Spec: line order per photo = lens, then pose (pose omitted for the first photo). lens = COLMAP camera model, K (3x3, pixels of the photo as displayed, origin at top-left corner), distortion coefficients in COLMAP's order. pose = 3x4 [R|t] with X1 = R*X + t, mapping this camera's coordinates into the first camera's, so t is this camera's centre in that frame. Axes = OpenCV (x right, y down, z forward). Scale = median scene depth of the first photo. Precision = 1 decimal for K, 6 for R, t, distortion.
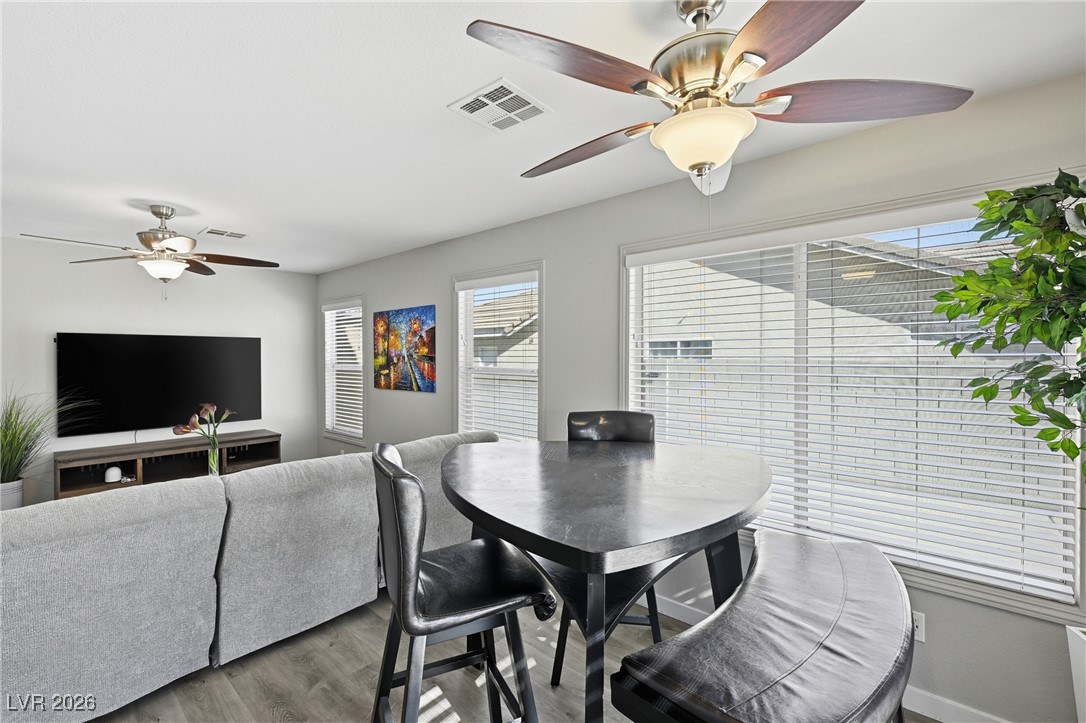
lens RADIAL K [[469.1, 0, 543.4], [0, 469.1, 360.4], [0, 0, 1]] dist [0.000850, 0.000047]
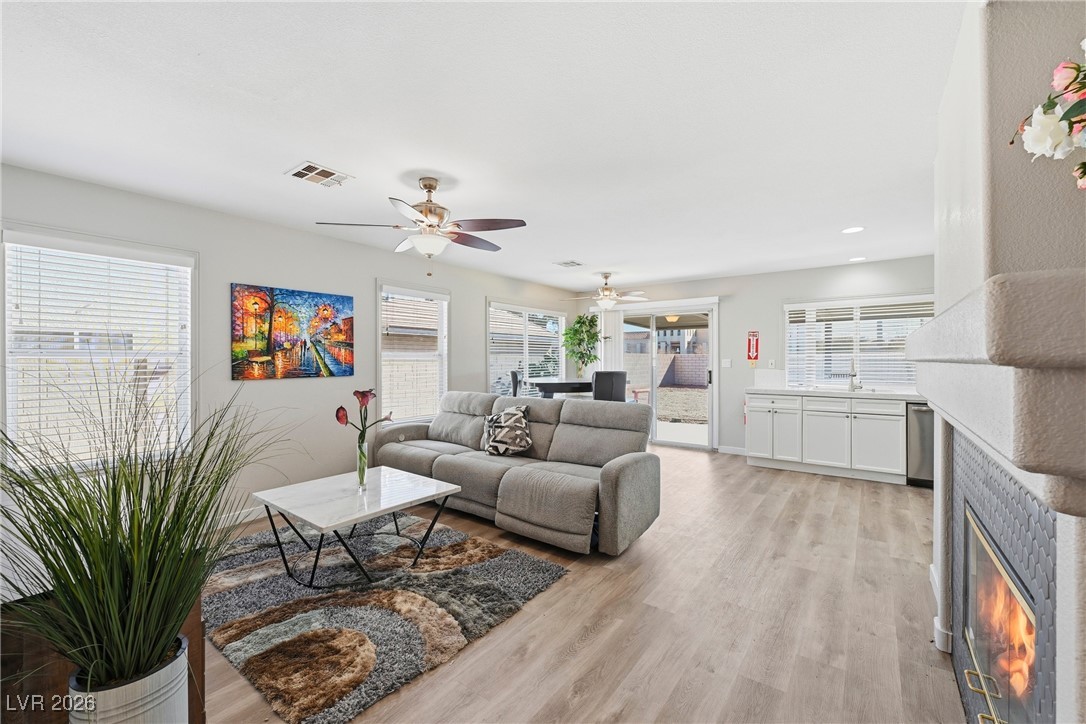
lens RADIAL K [[469.1, 0, 544.5], [0, 469.1, 360.5], [0, 0, 1]] dist [0.000850, 0.000047]
pose [[-0.111122, -0.008839, 0.993767, -1.314134], [0.003401, 0.999951, 0.009275, 0.022603], [-0.993801, 0.004411, -0.111087, 0.634390]]
